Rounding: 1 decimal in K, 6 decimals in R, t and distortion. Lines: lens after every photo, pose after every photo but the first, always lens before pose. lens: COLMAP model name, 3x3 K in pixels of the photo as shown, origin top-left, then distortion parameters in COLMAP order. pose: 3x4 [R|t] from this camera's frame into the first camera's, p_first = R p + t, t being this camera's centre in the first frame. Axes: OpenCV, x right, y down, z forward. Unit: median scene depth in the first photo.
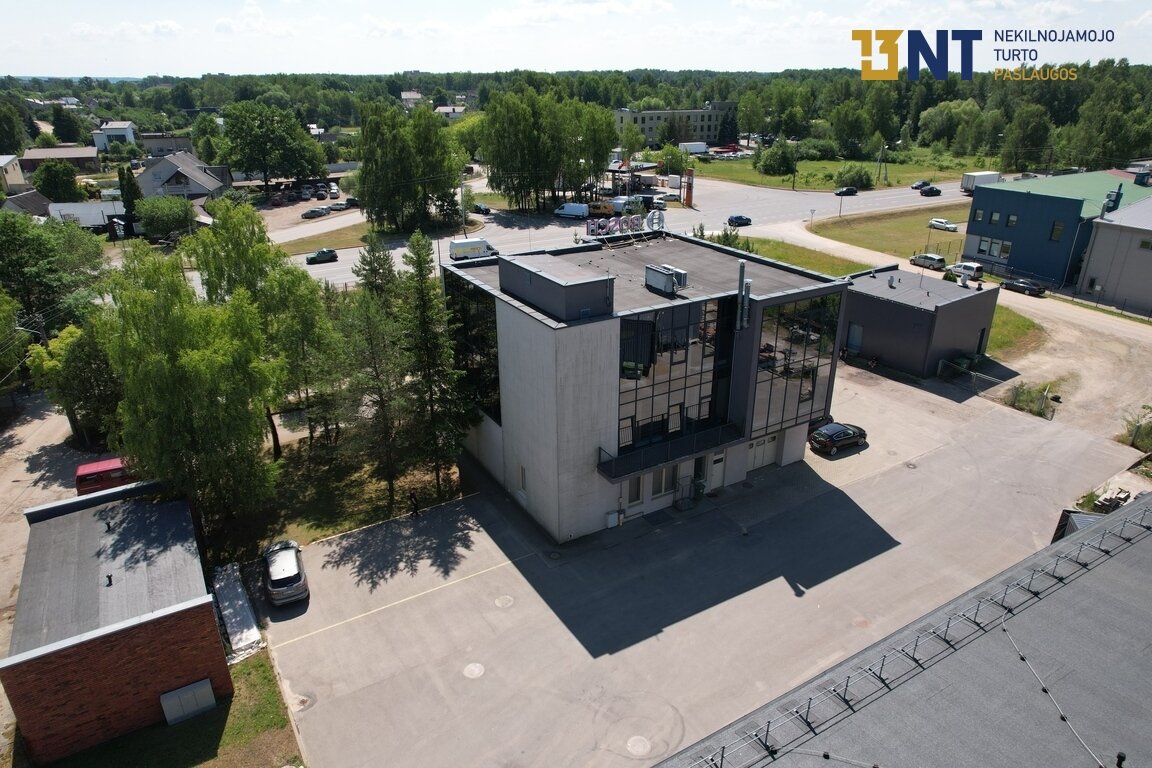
lens RADIAL K [[738.0, 0, 576.8], [0, 738.0, 386.4], [0, 0, 1]] dist [-0.080039, 0.072535]
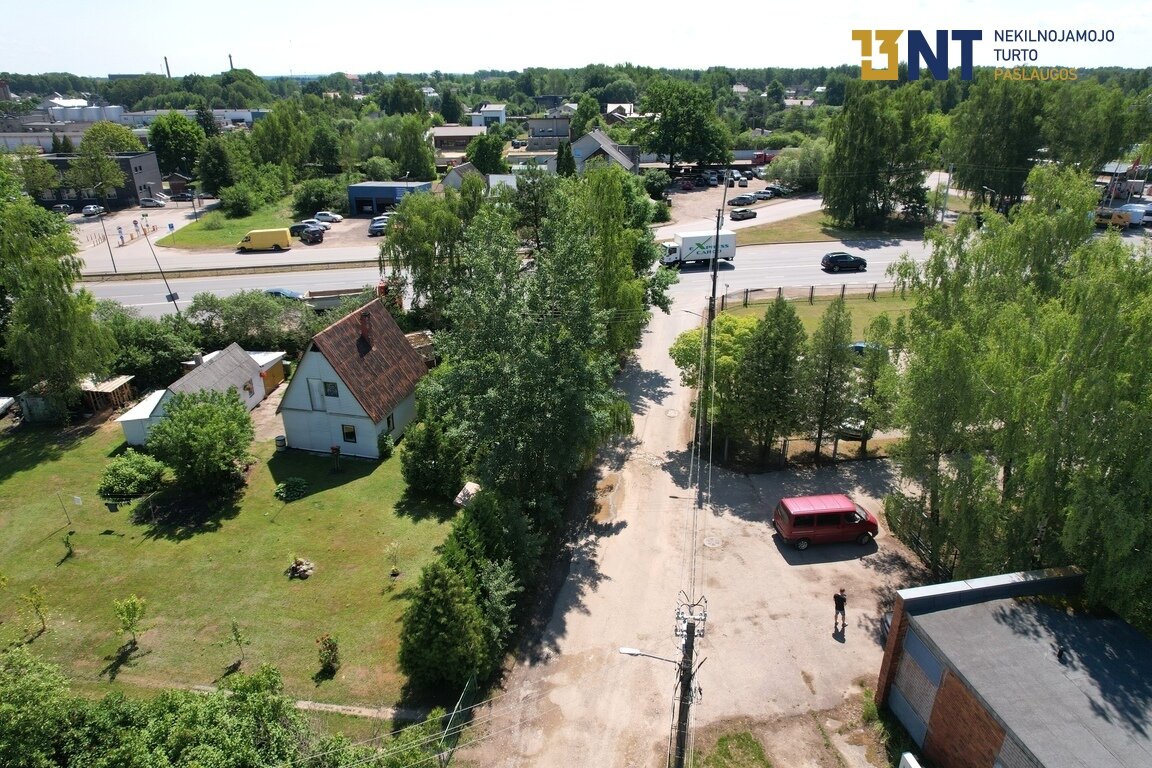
lens RADIAL K [[738.0, 0, 576.8], [0, 738.0, 386.4], [0, 0, 1]] dist [-0.080039, 0.072535]
pose [[0.934836, 0.138767, -0.326840, -0.546791], [-0.137963, 0.990102, 0.025763, 0.000828], [0.327181, 0.021007, 0.944728, 0.154915]]
